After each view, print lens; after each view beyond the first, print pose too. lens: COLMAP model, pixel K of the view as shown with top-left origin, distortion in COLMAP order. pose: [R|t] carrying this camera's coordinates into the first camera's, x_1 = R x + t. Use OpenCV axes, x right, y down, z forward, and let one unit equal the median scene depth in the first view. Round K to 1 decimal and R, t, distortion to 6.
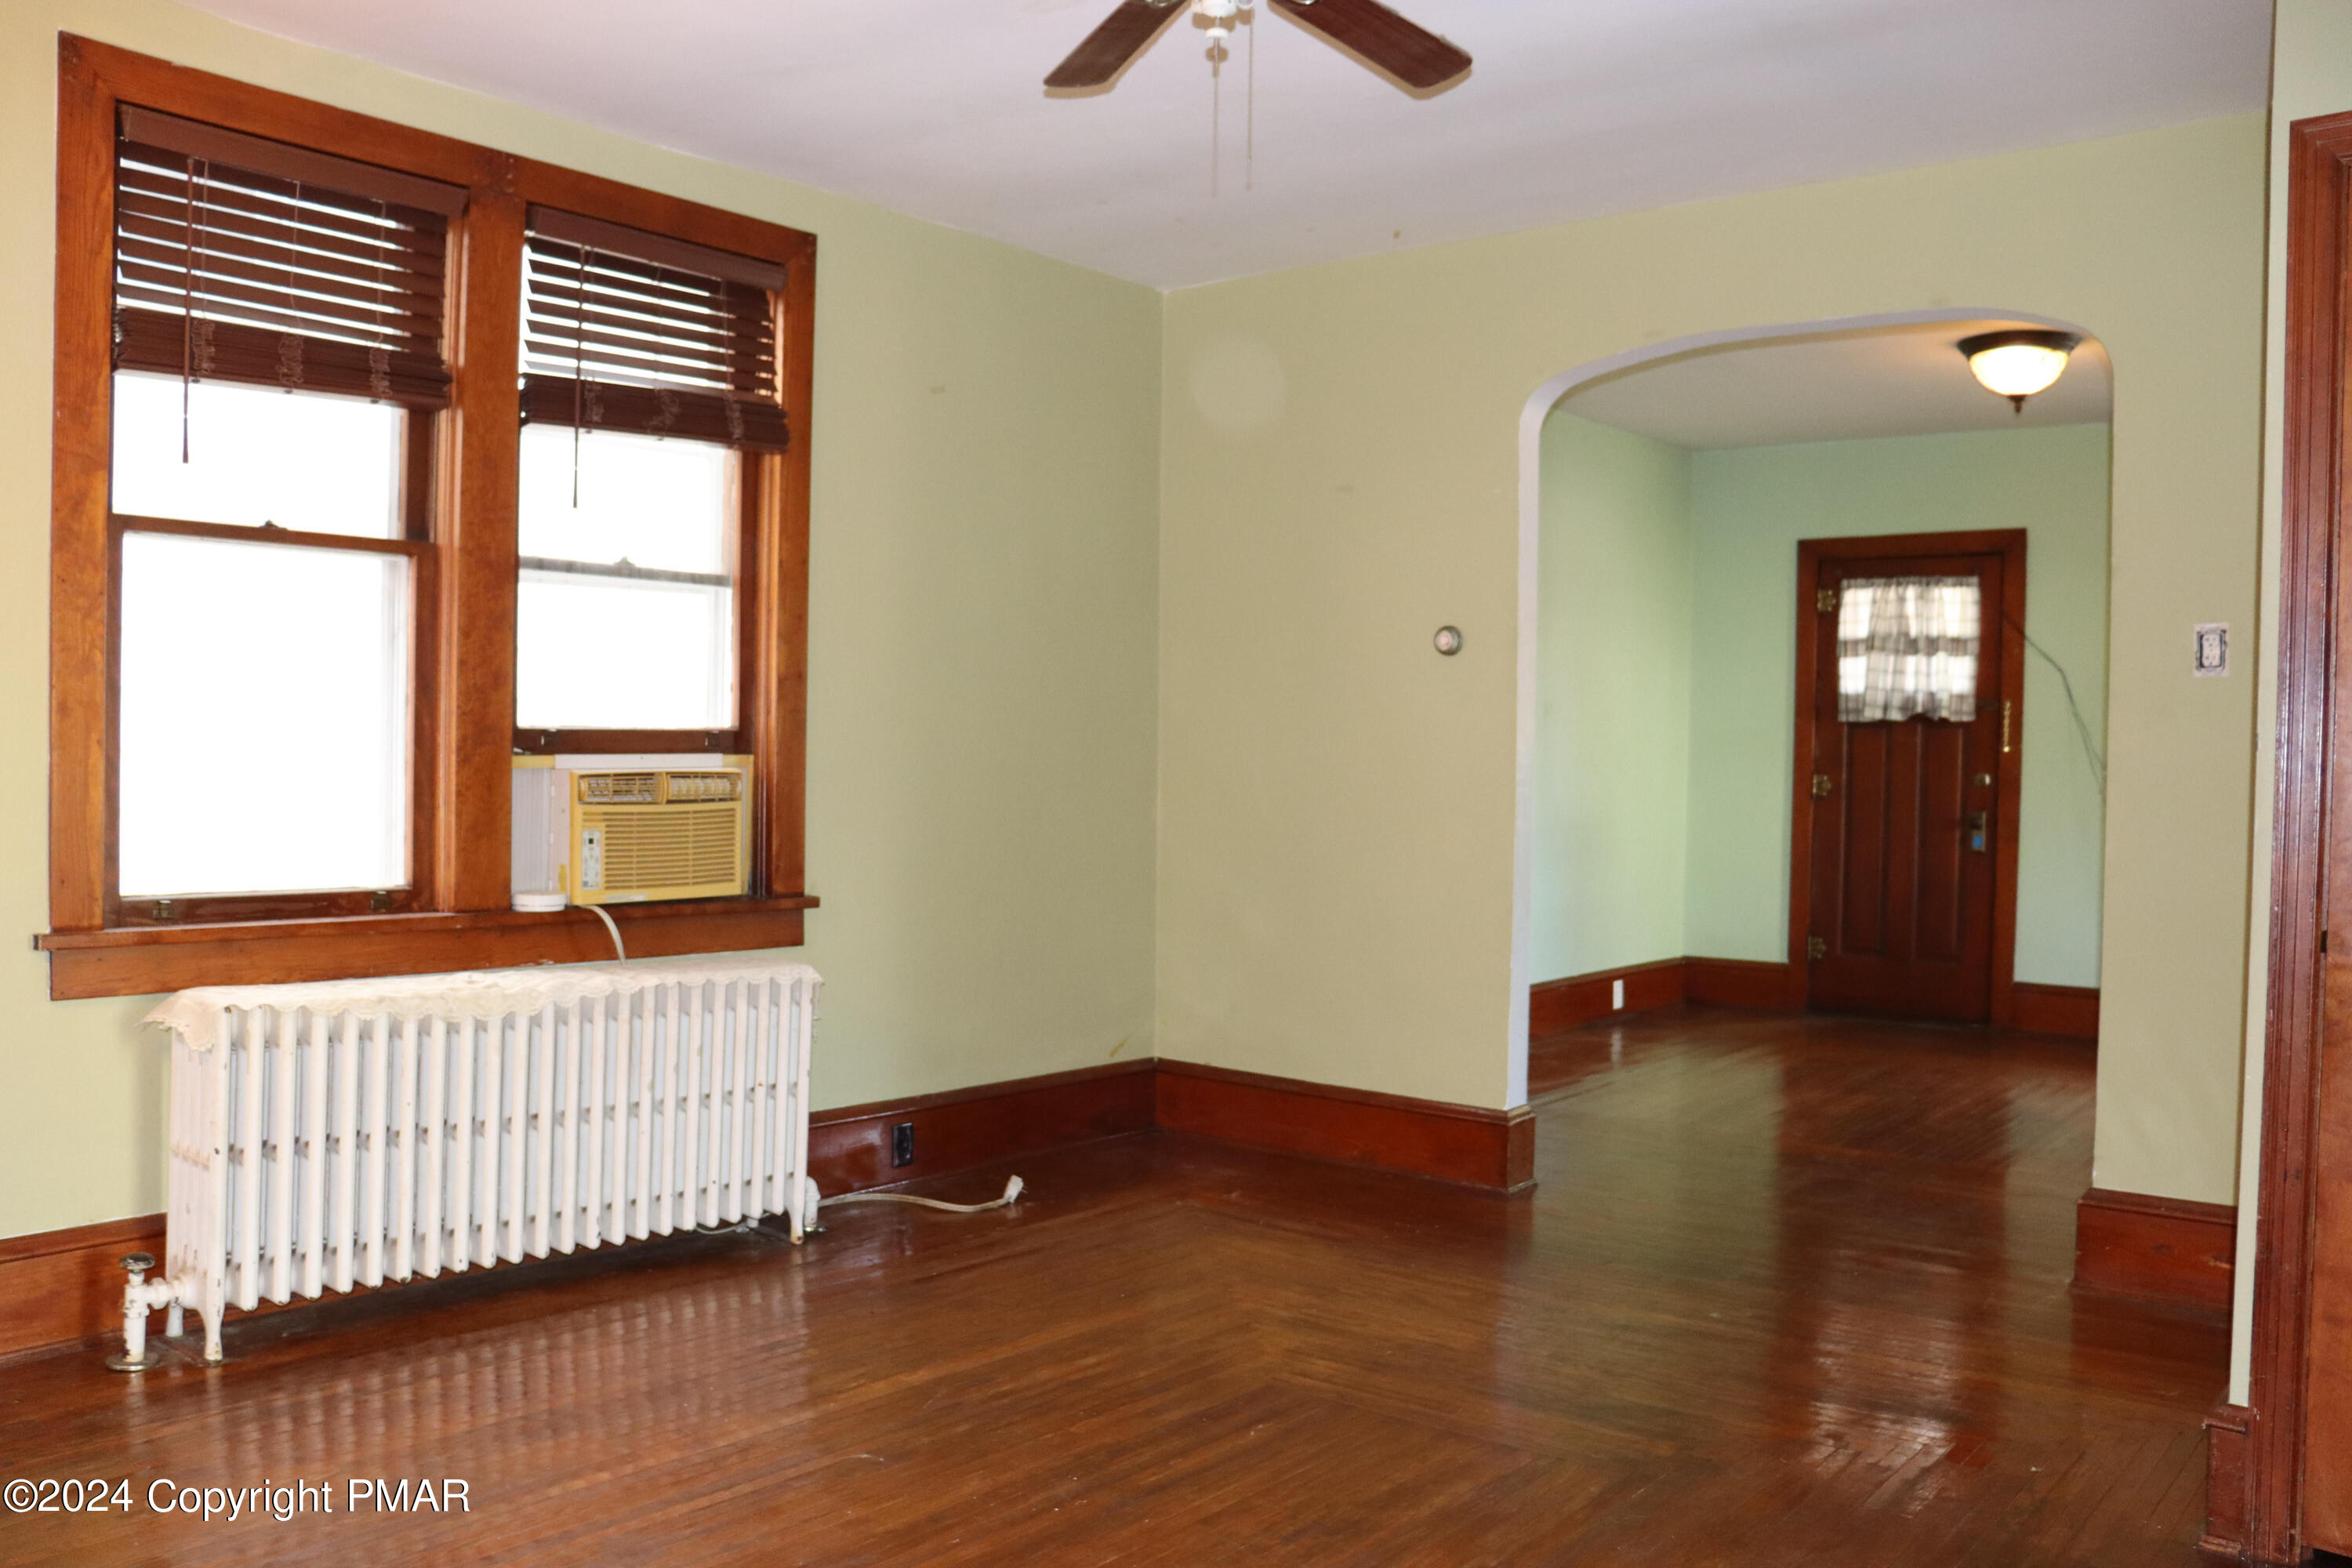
lens RADIAL K [[1932.0, 0, 1163.5], [0, 1932.0, 801.7], [0, 0, 1]] dist [-0.166910, 0.132354]
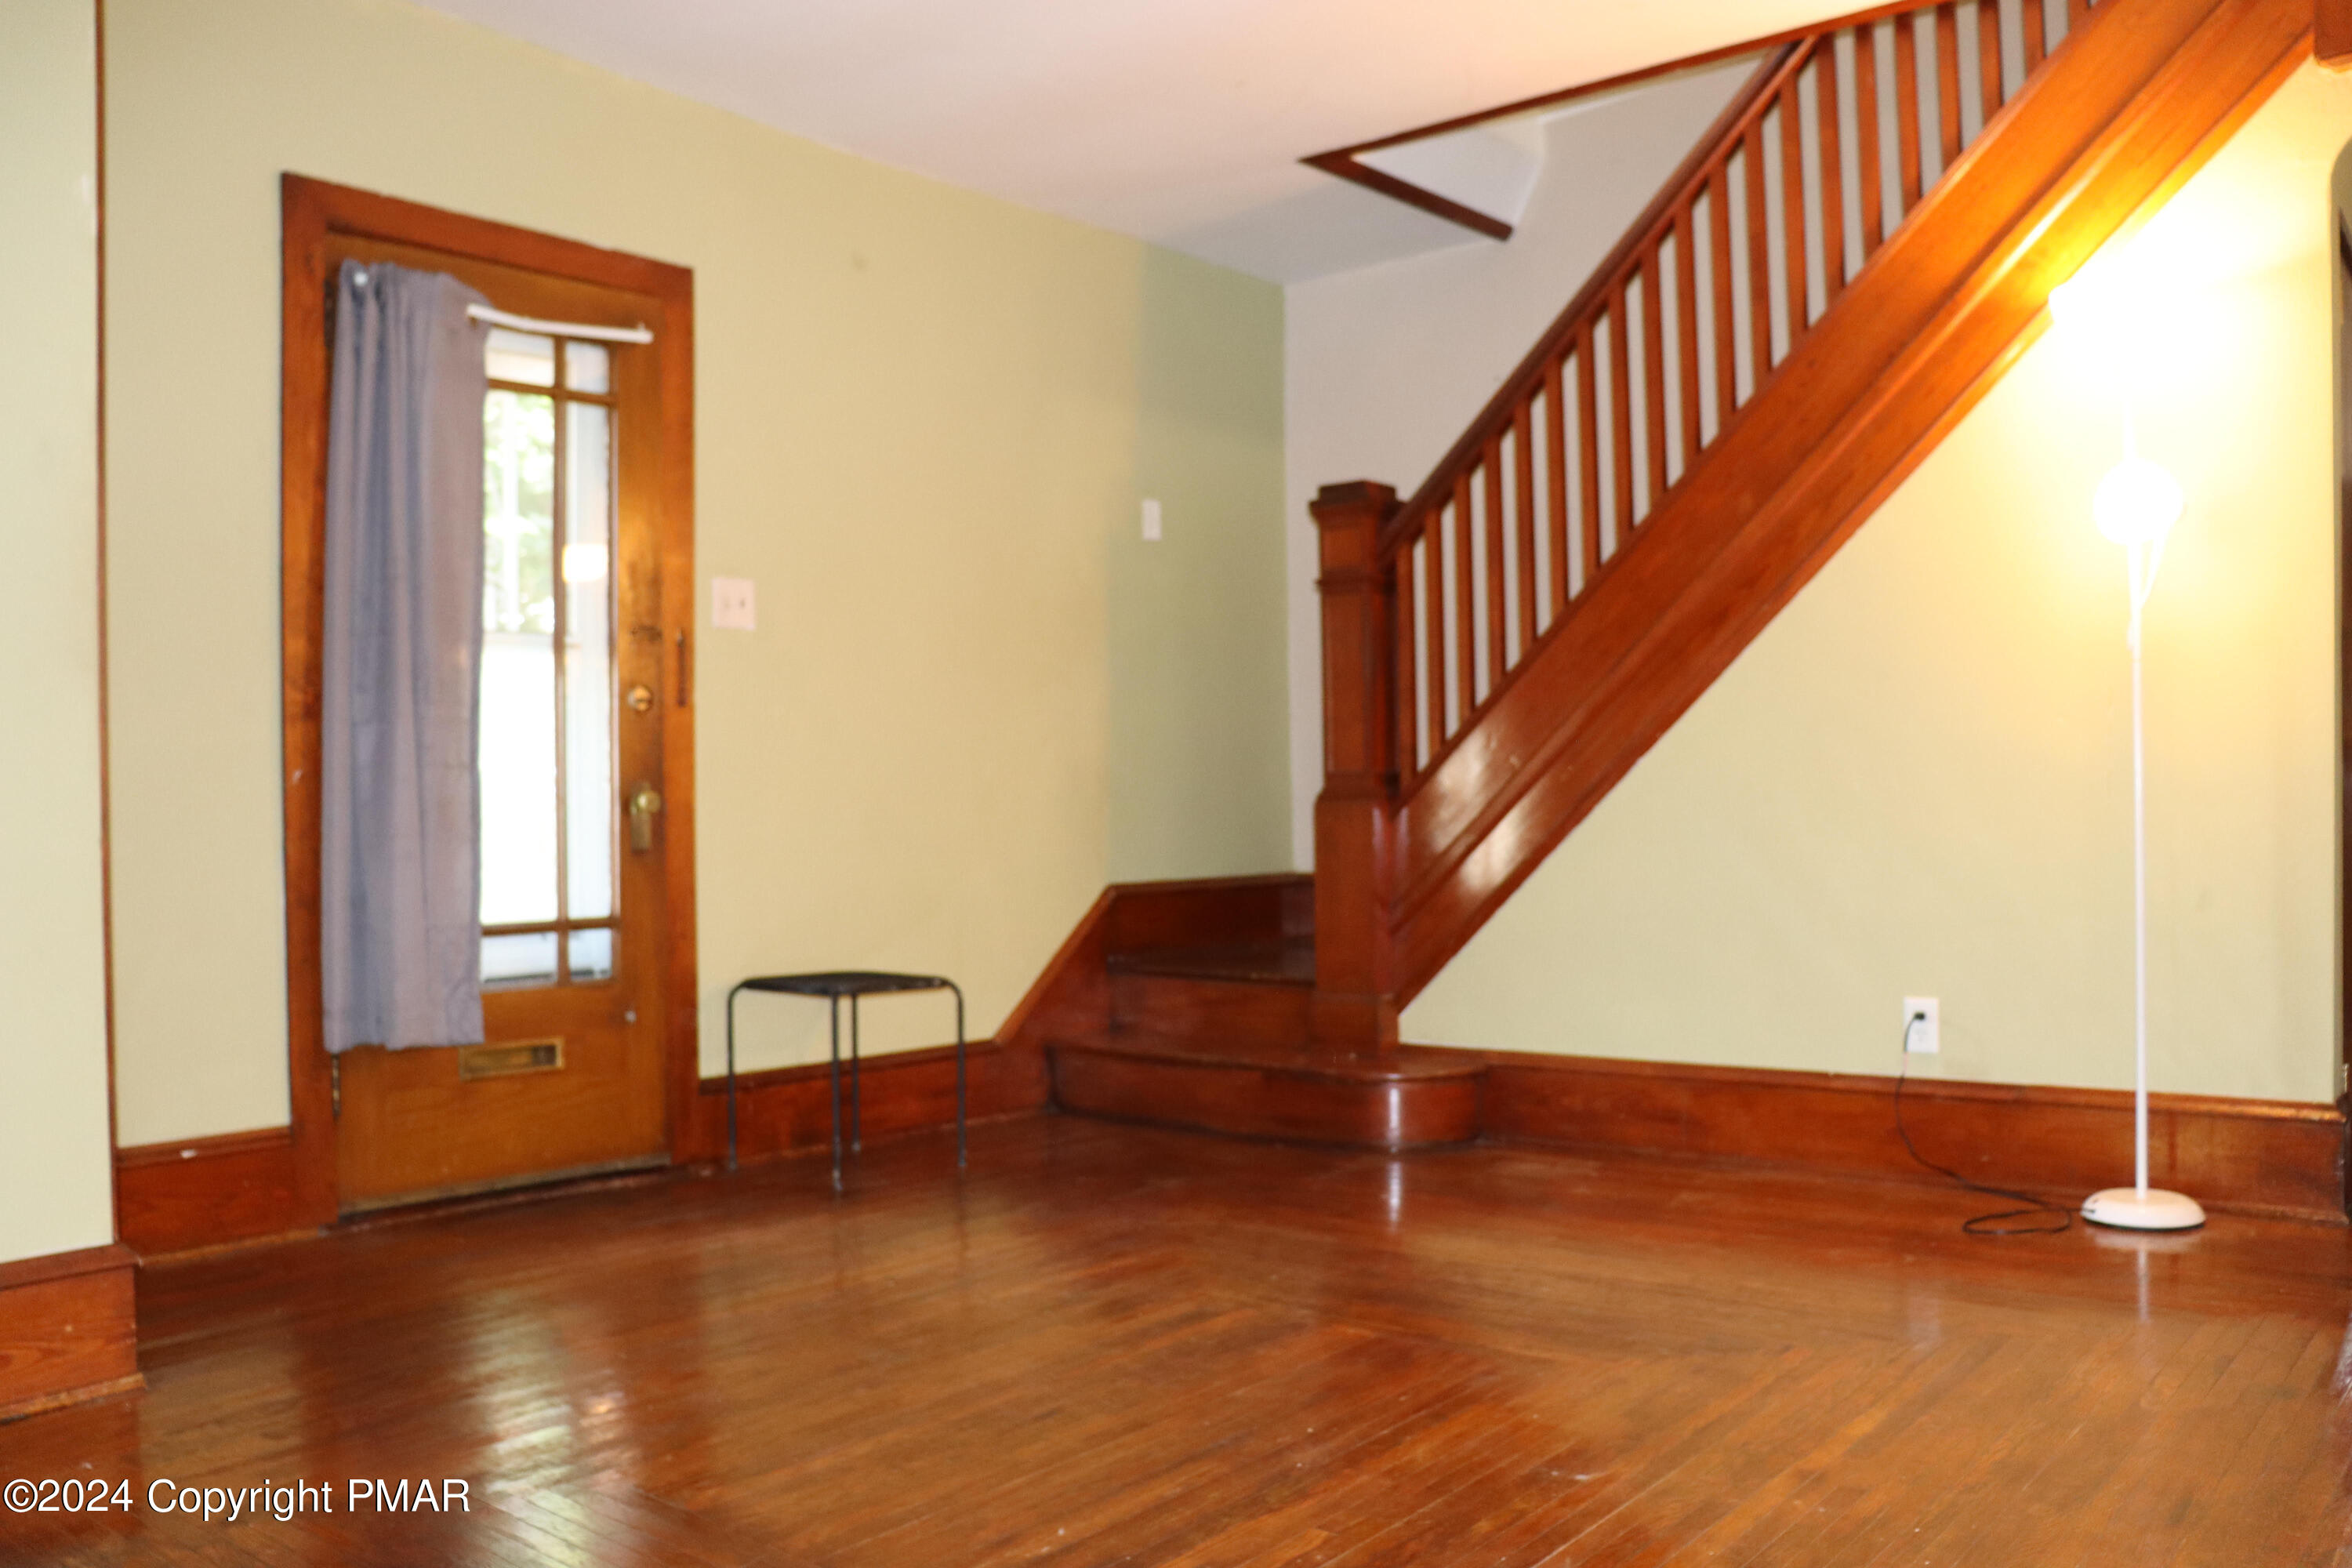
lens RADIAL K [[1932.0, 0, 1168.0], [0, 1932.0, 772.9], [0, 0, 1]] dist [-0.166910, 0.132354]
pose [[-0.999967, -0.000888, 0.008071, 0.001034], [-0.000725, 0.999796, 0.020173, 0.018792], [-0.008087, 0.020166, -0.999764, 0.690196]]
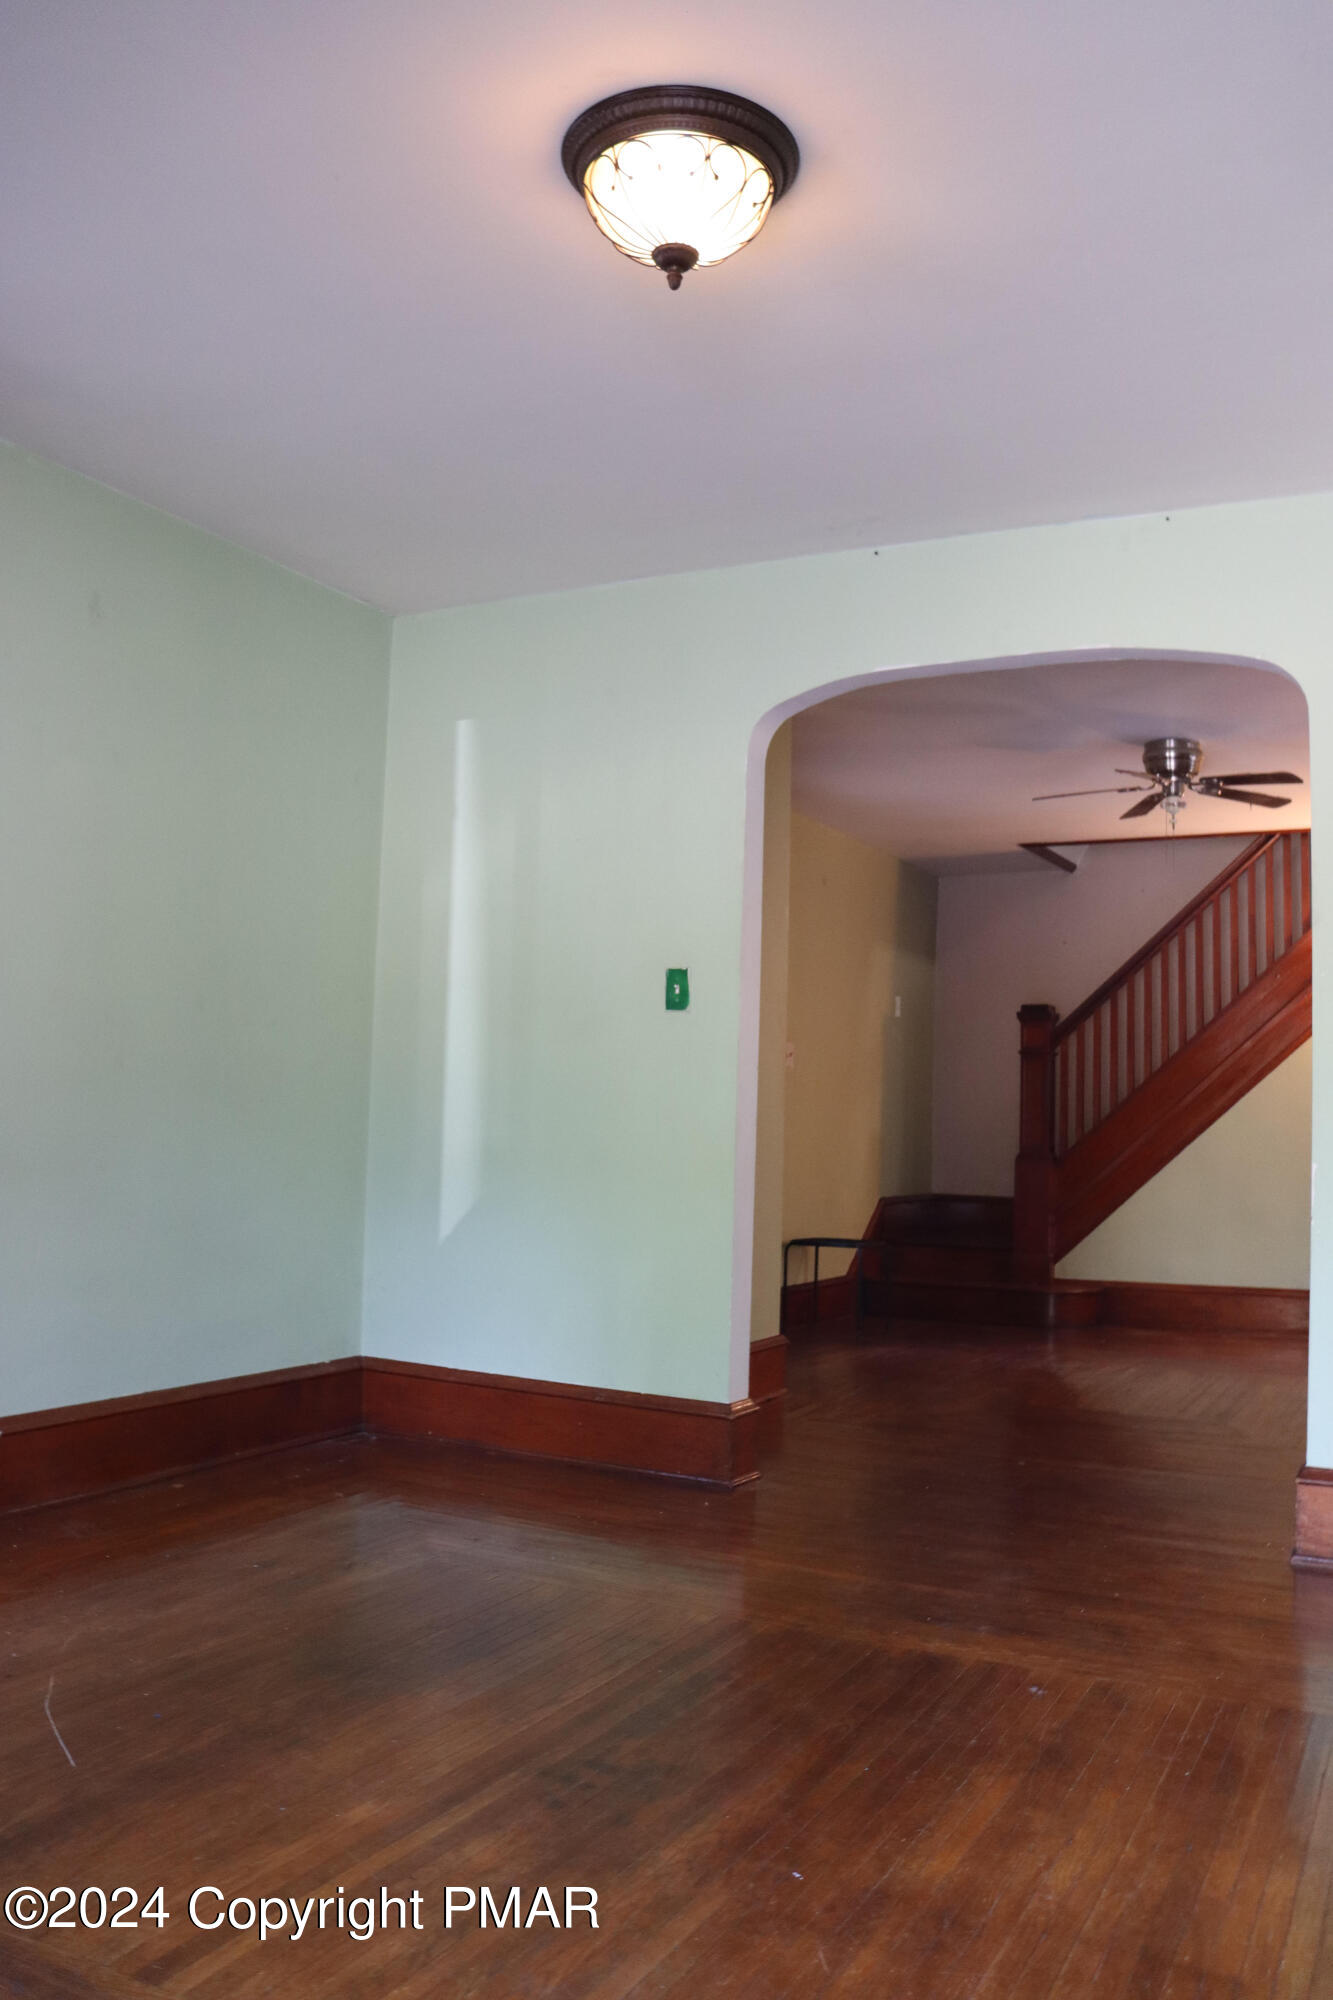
lens RADIAL K [[1642.9, 0, 696.6], [0, 1642.9, 988.4], [0, 0, 1]] dist [-0.166910, 0.132354]
pose [[-0.974537, -0.060572, -0.215892, 0.412400], [-0.049925, 0.997268, -0.054440, -0.003257], [0.218600, -0.042275, -0.974898, 1.084917]]
